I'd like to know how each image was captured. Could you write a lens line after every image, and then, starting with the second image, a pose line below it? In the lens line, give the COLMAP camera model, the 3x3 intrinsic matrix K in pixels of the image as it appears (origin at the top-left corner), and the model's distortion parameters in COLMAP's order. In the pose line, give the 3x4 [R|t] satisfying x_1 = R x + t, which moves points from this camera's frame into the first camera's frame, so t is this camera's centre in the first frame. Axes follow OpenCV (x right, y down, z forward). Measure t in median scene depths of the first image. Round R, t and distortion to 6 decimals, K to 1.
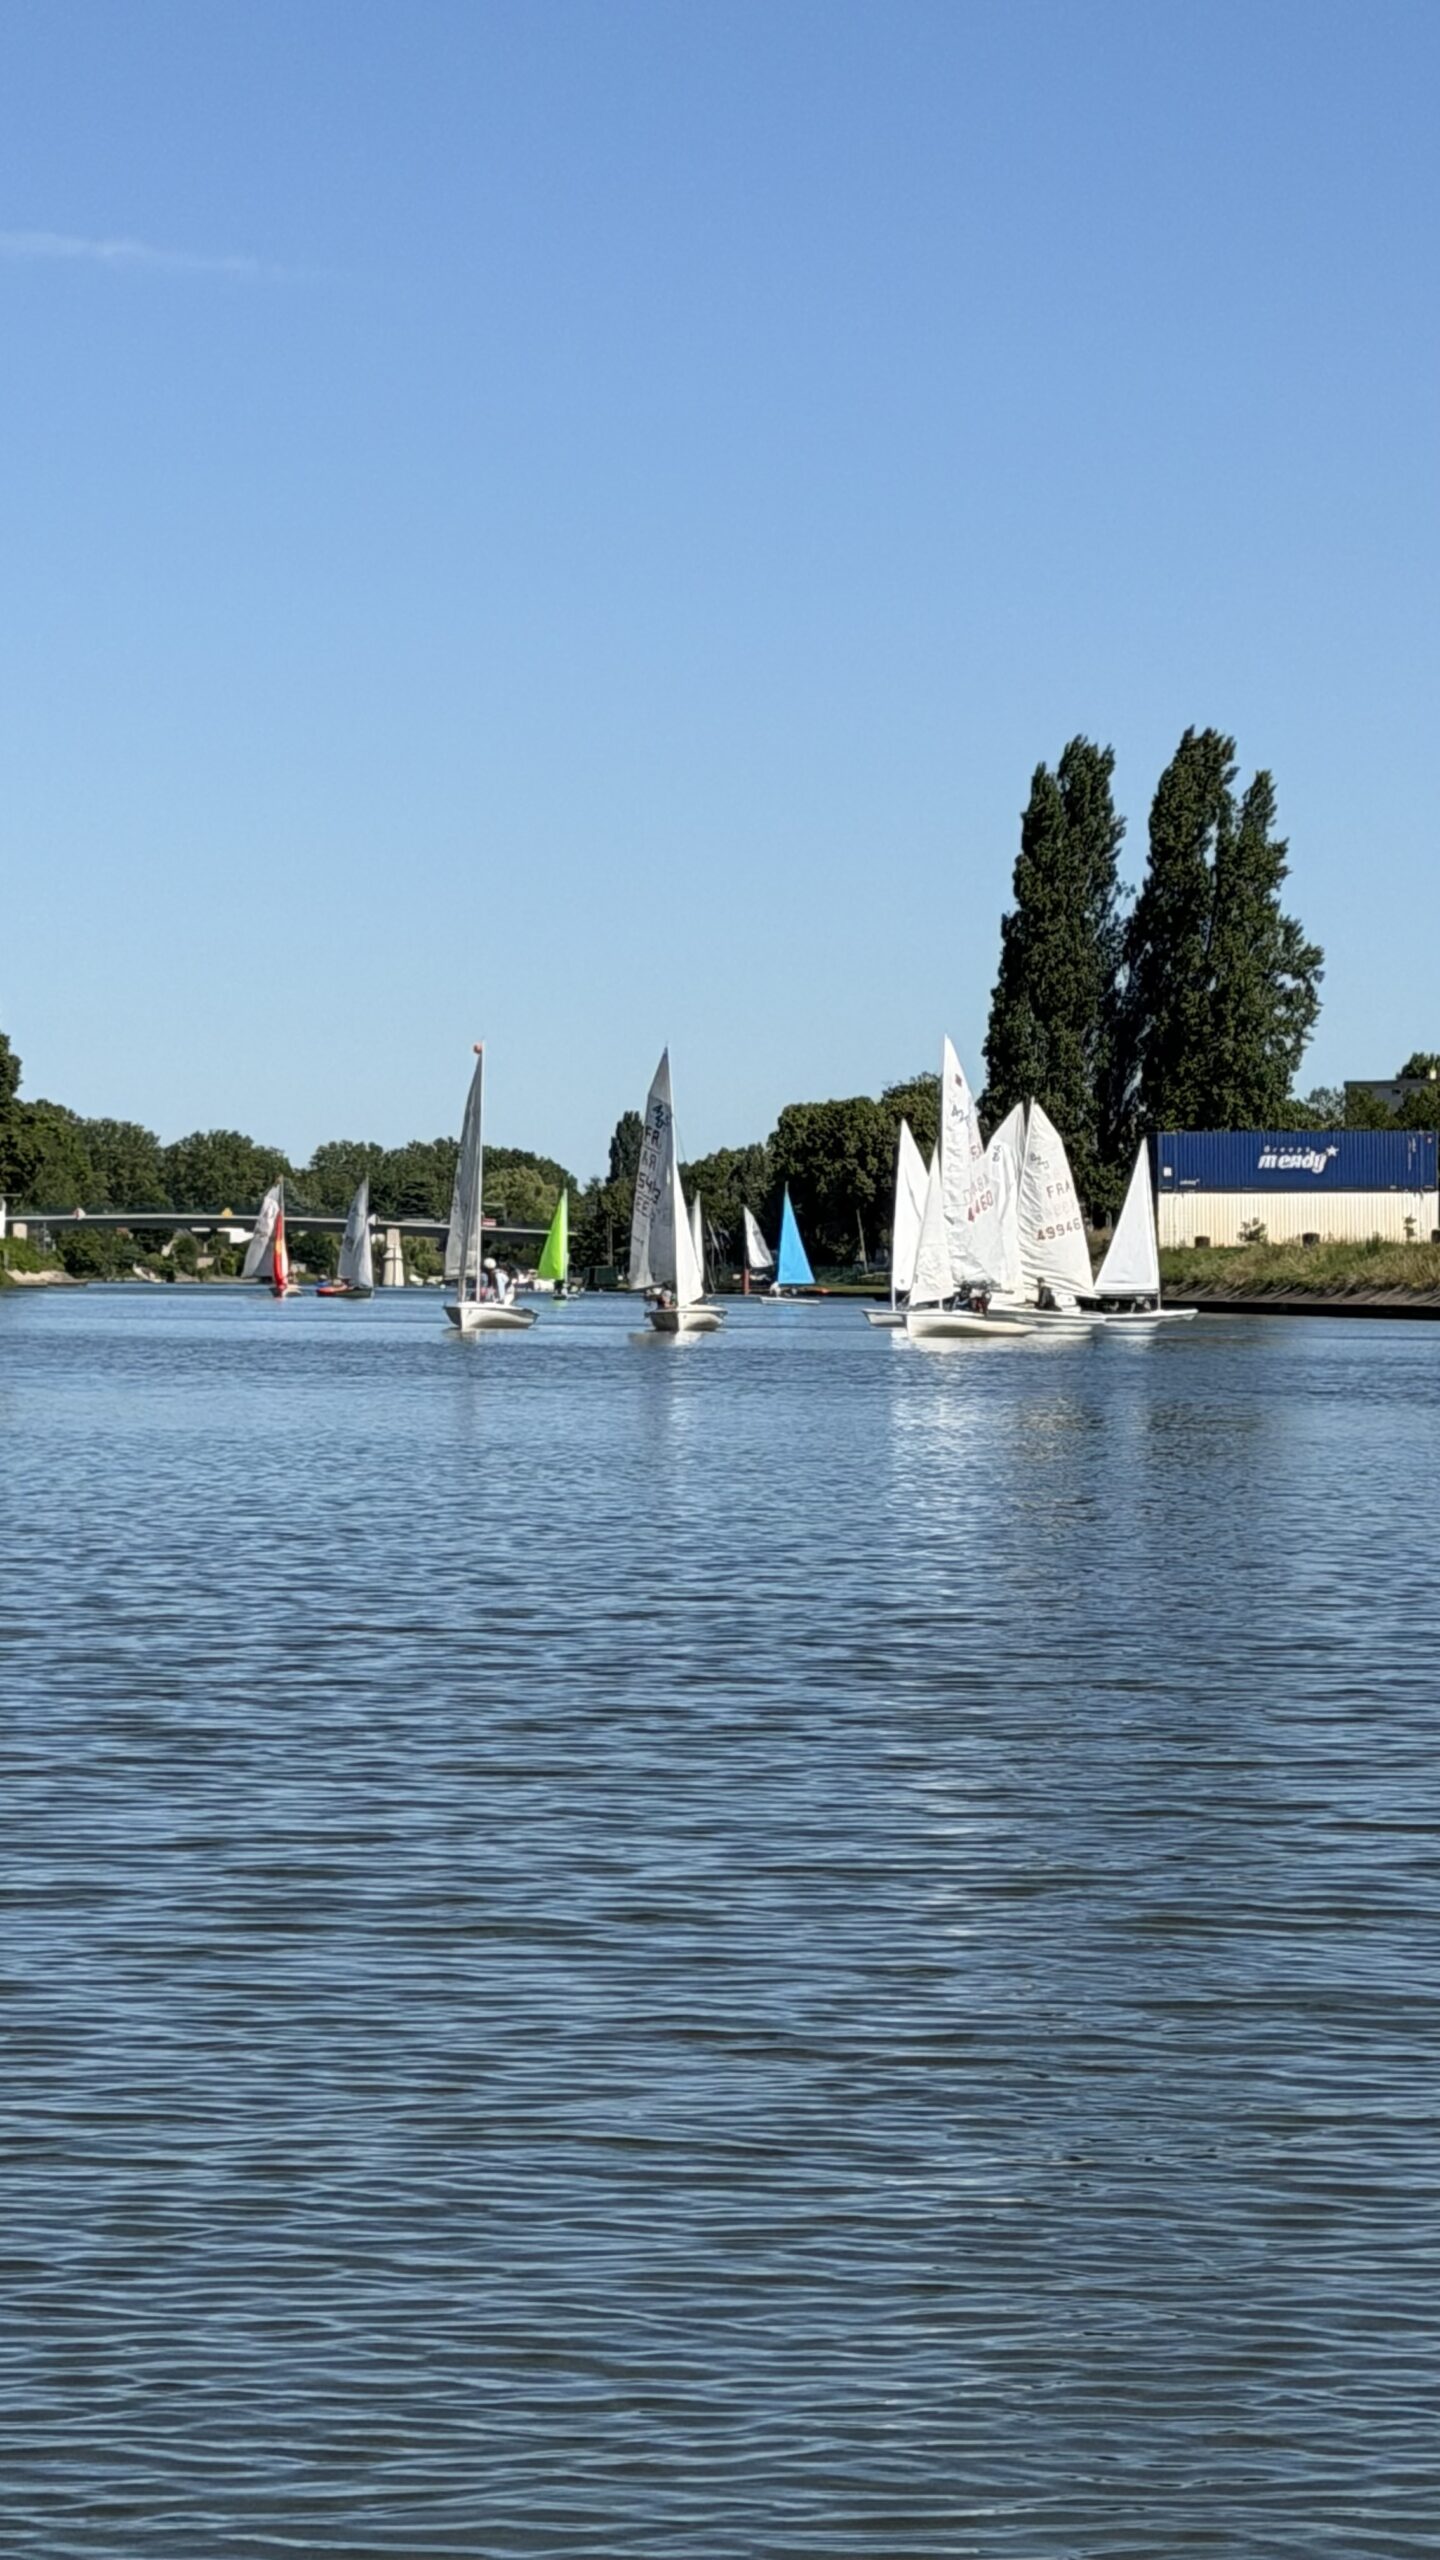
lens RADIAL K [[6519.7, 0, 725.8], [0, 6519.7, 1274.3], [0, 0, 1]] dist [0.283233, 0.000000]
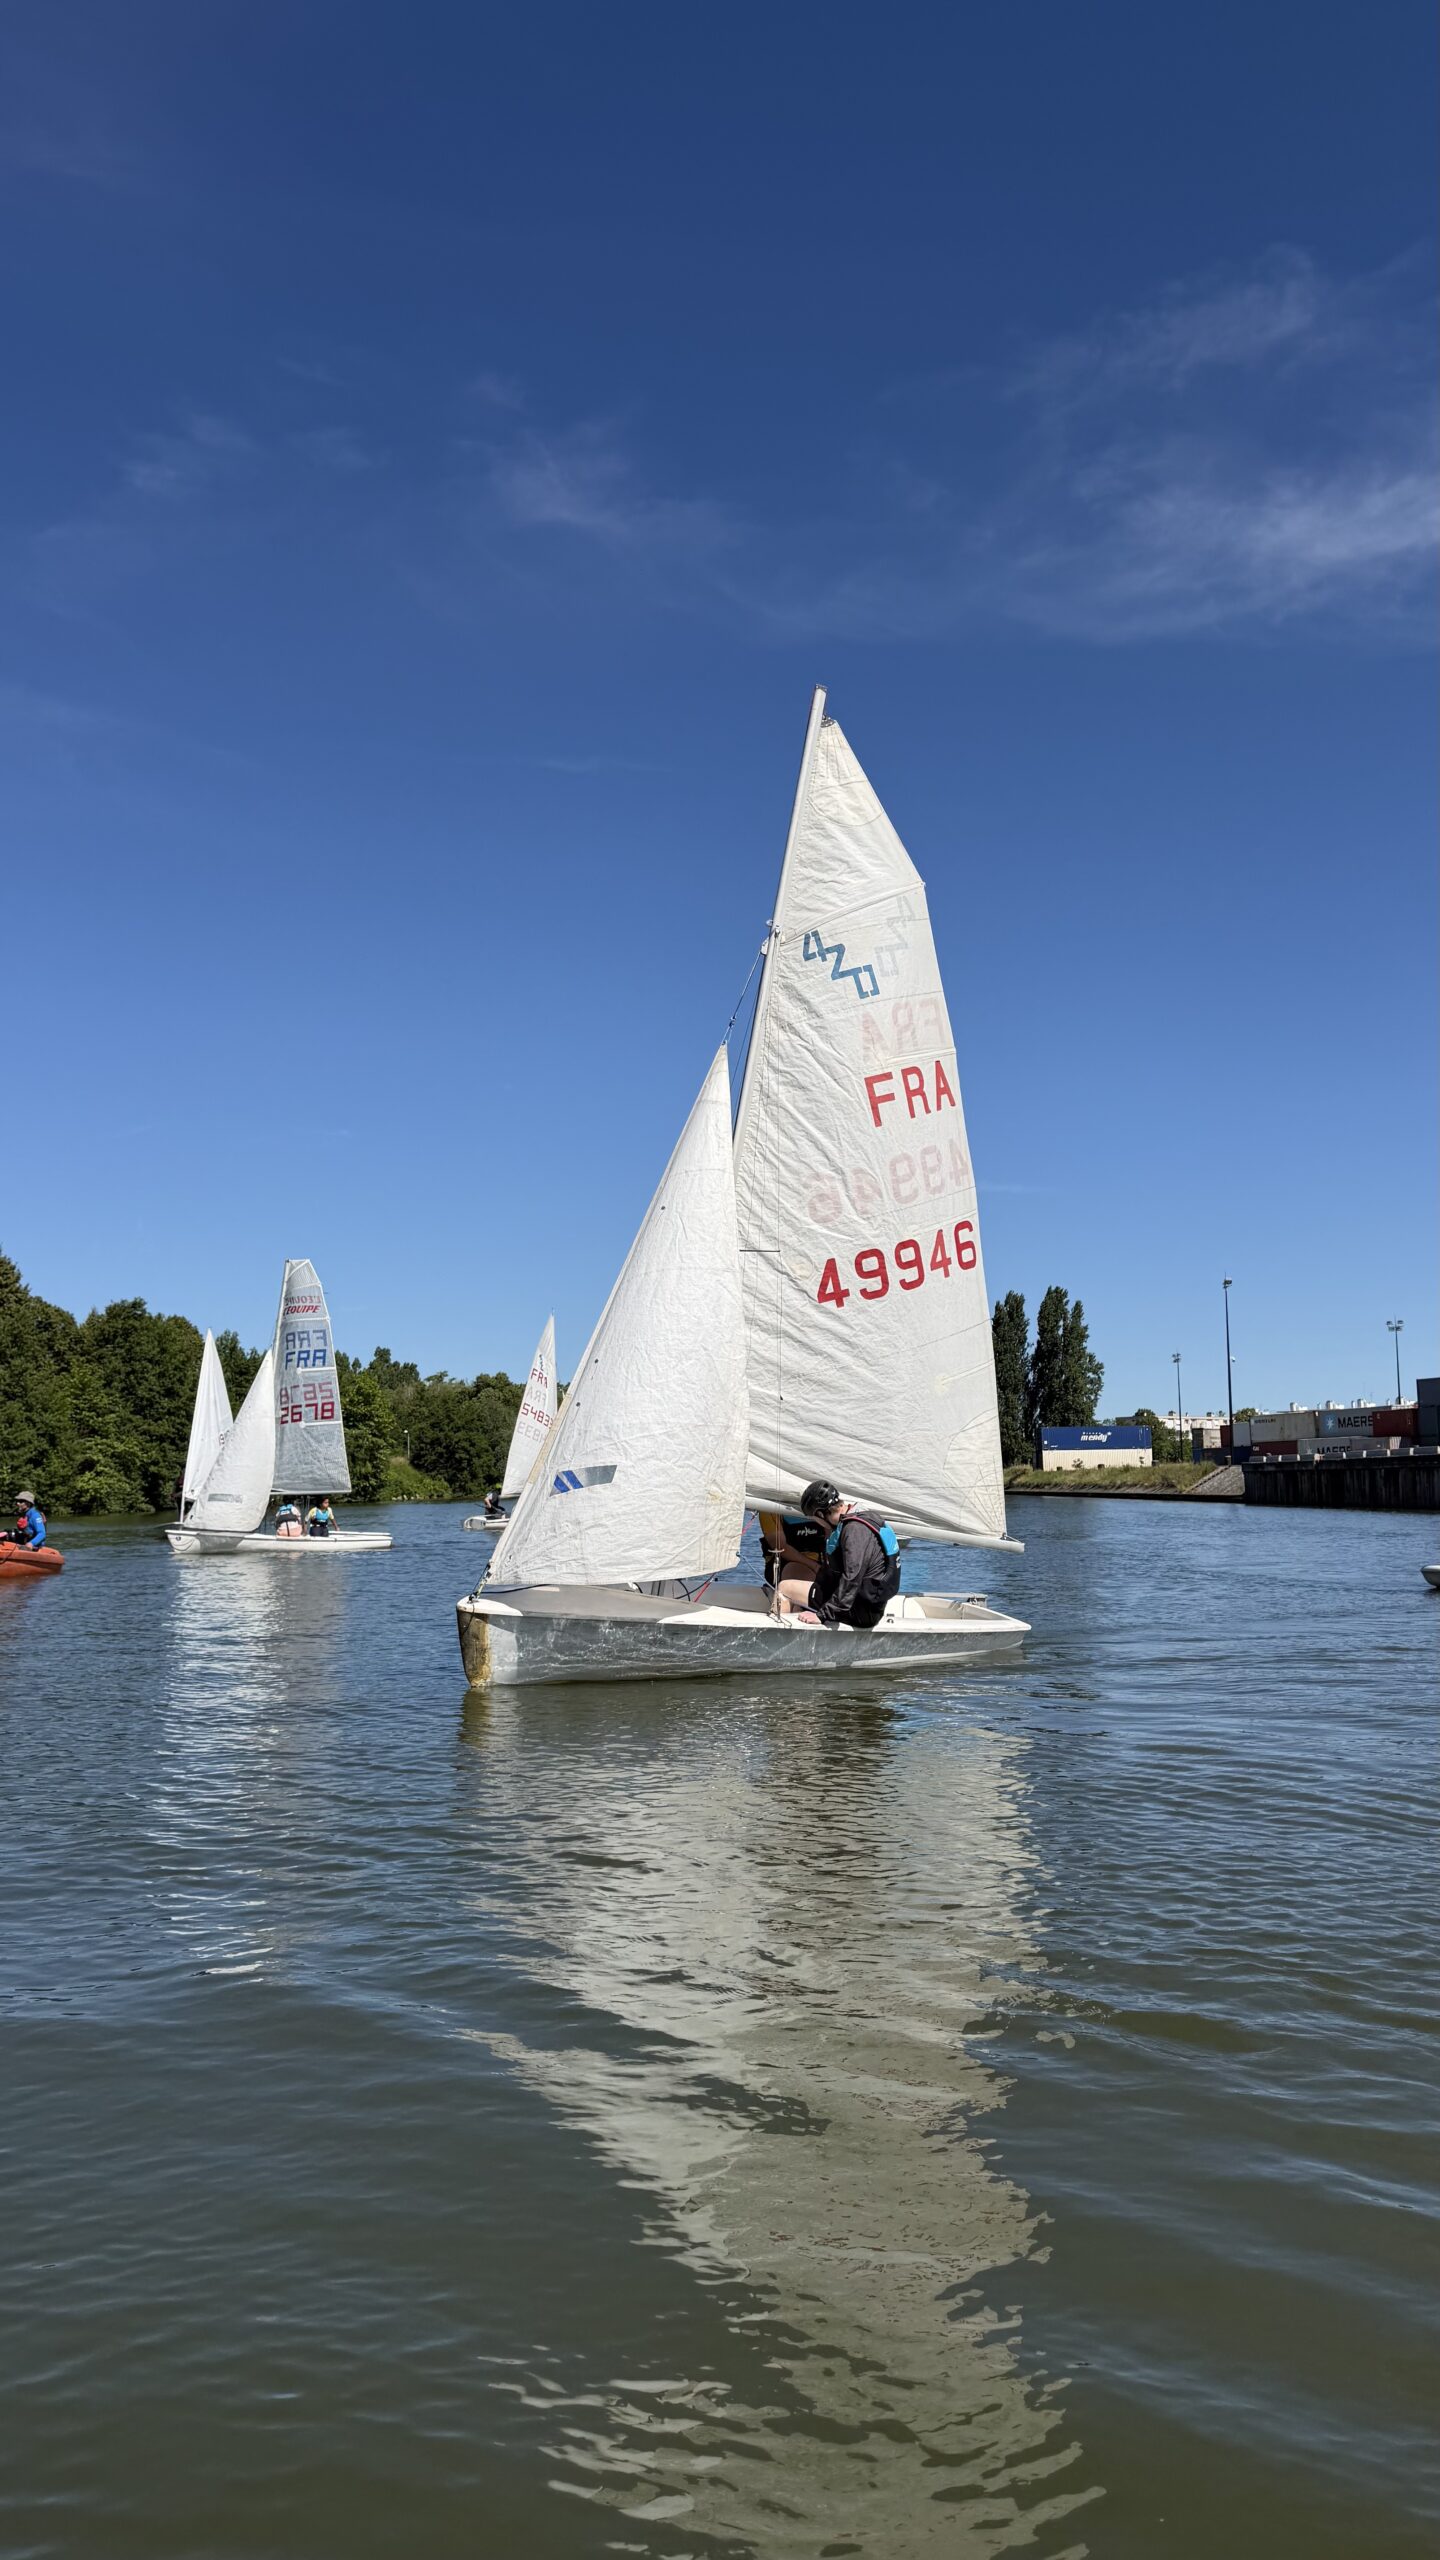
lens RADIAL K [[1752.6, 0, 731.4], [0, 1752.6, 1249.2], [0, 0, 1]] dist [0.075744, -0.048915]
pose [[0.992487, -0.035156, -0.117192, 0.023363], [0.019157, 0.990668, -0.134945, 0.000265], [0.120843, 0.131686, 0.983898, 0.233717]]
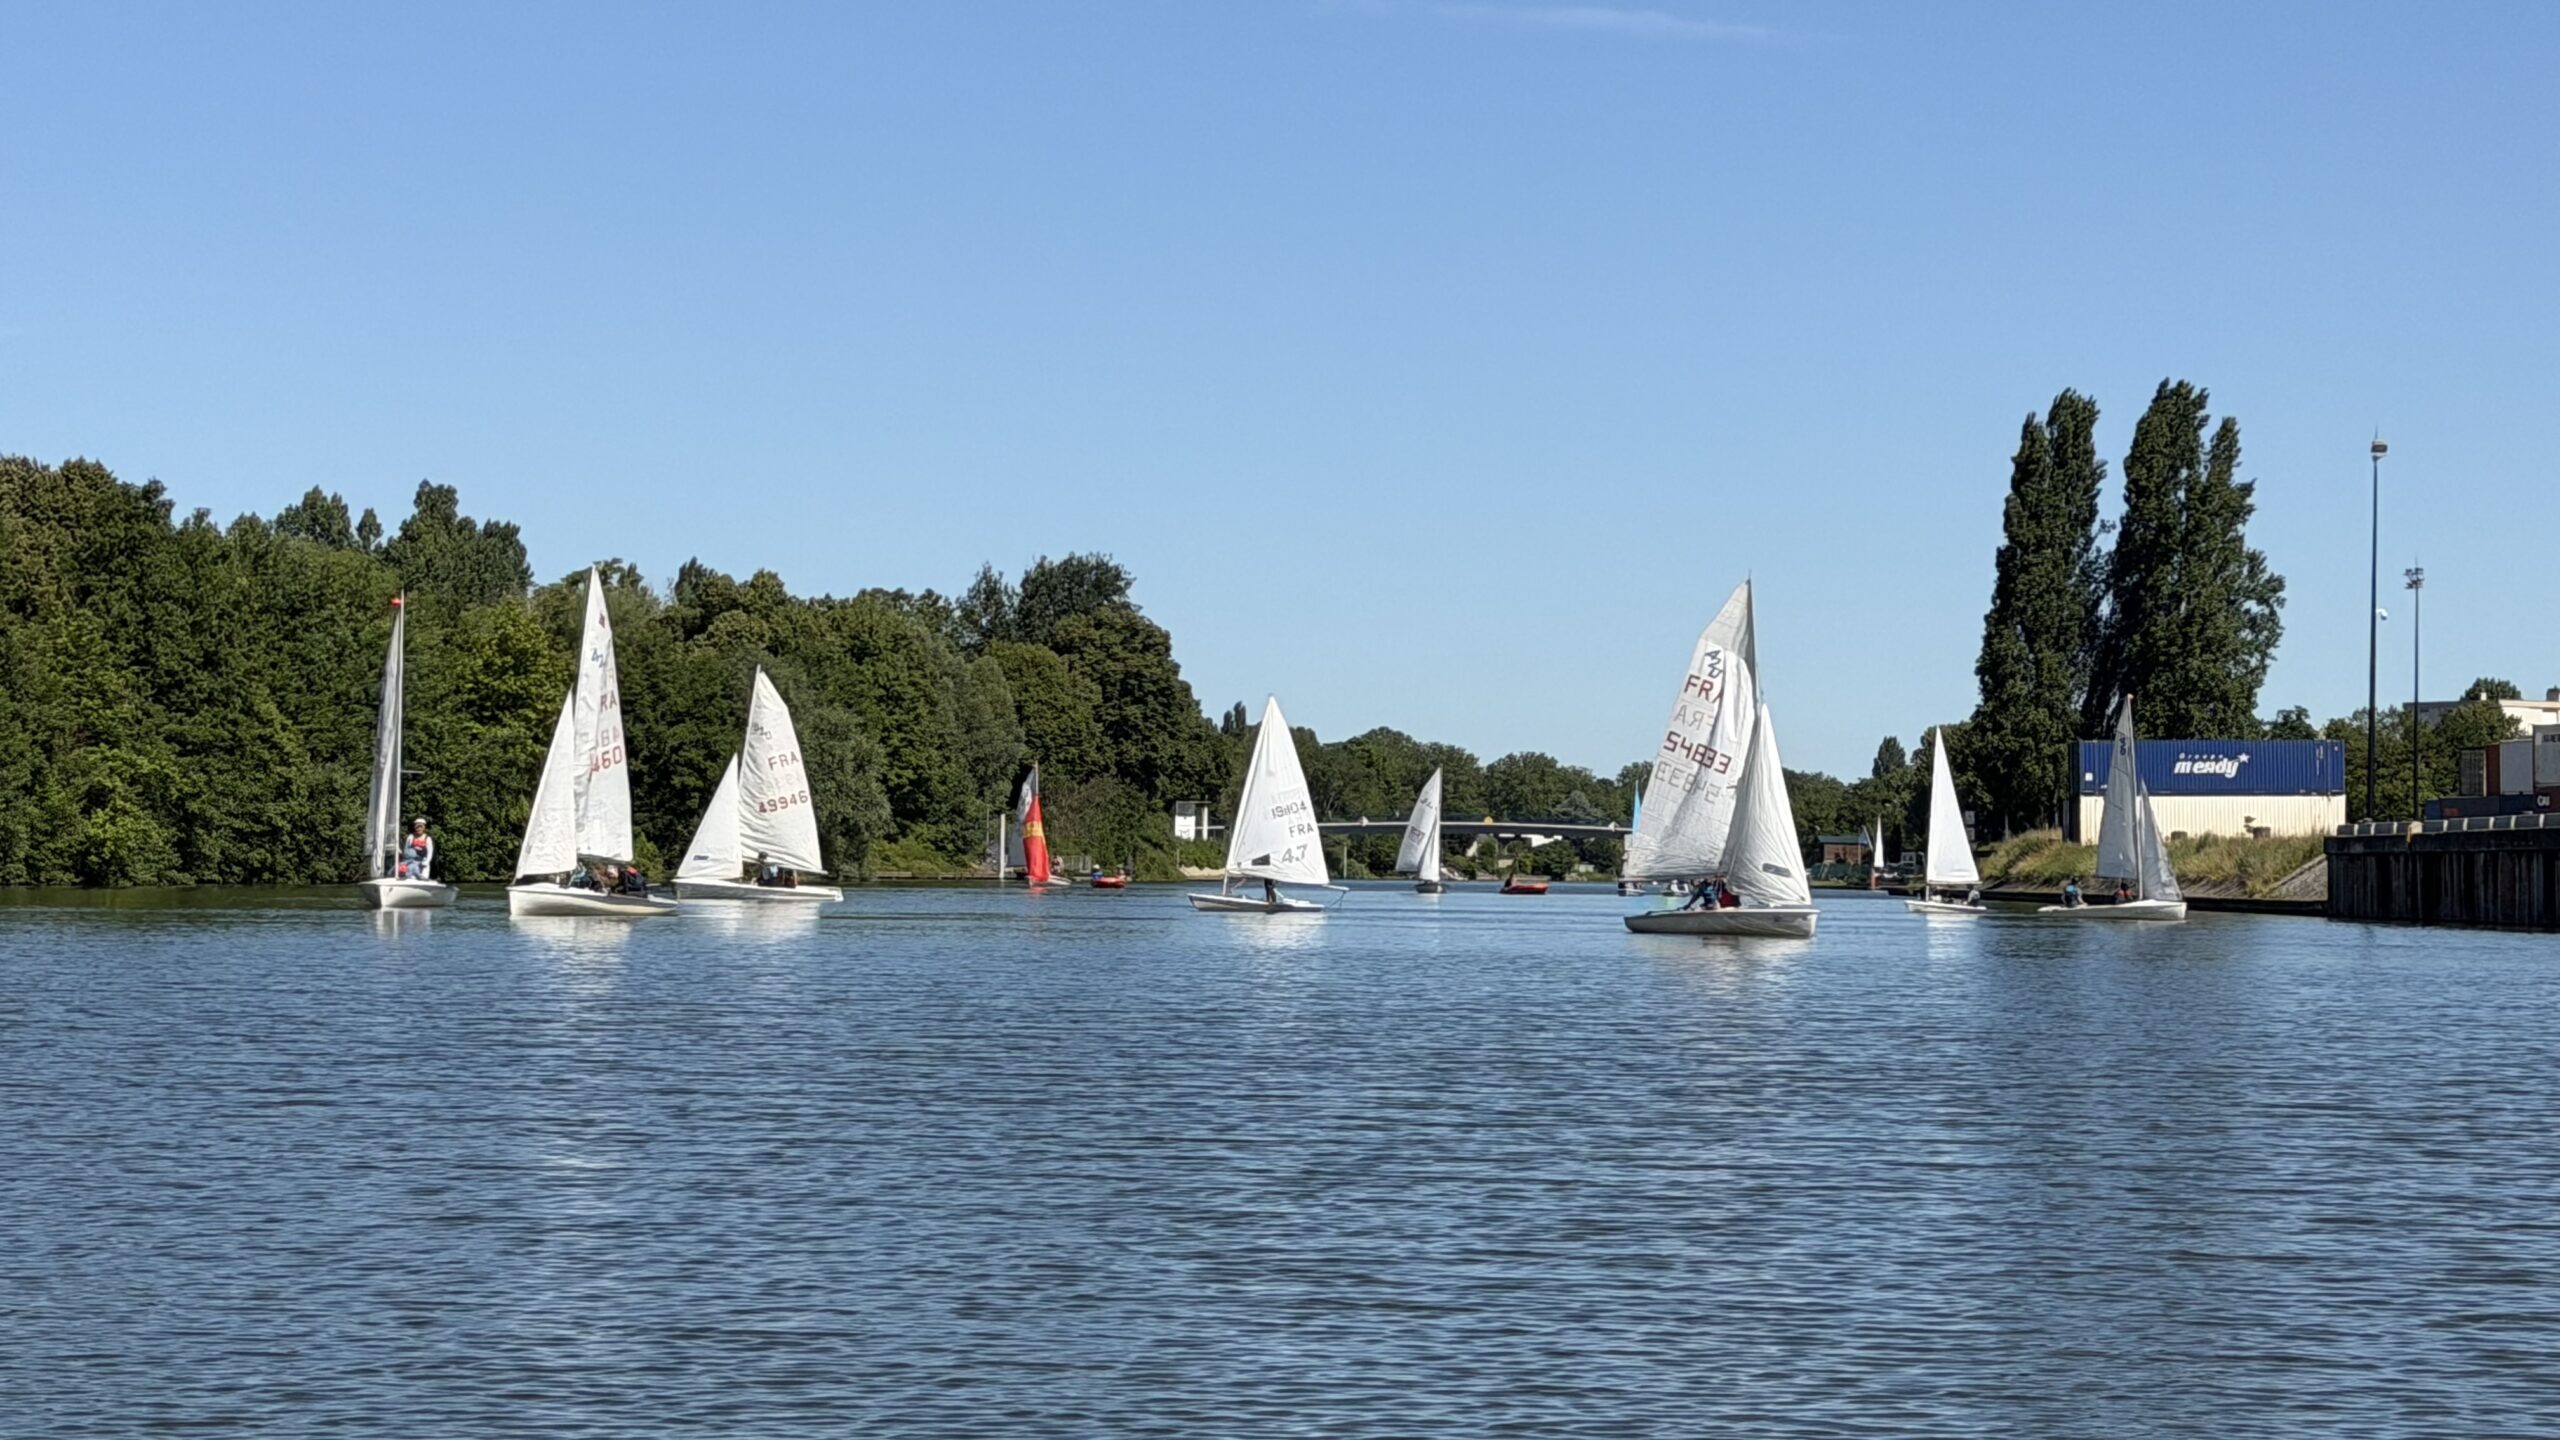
lens RADIAL K [[5389.6, 0, 1303.5], [0, 5389.6, 716.6], [0, 0, 1]] dist [0.130454, 0.000000]
pose [[0.990379, -0.002221, -0.138363, 0.053226], [-0.001857, 0.999568, -0.029337, 0.000895], [0.138369, 0.029312, 0.989947, 0.071038]]
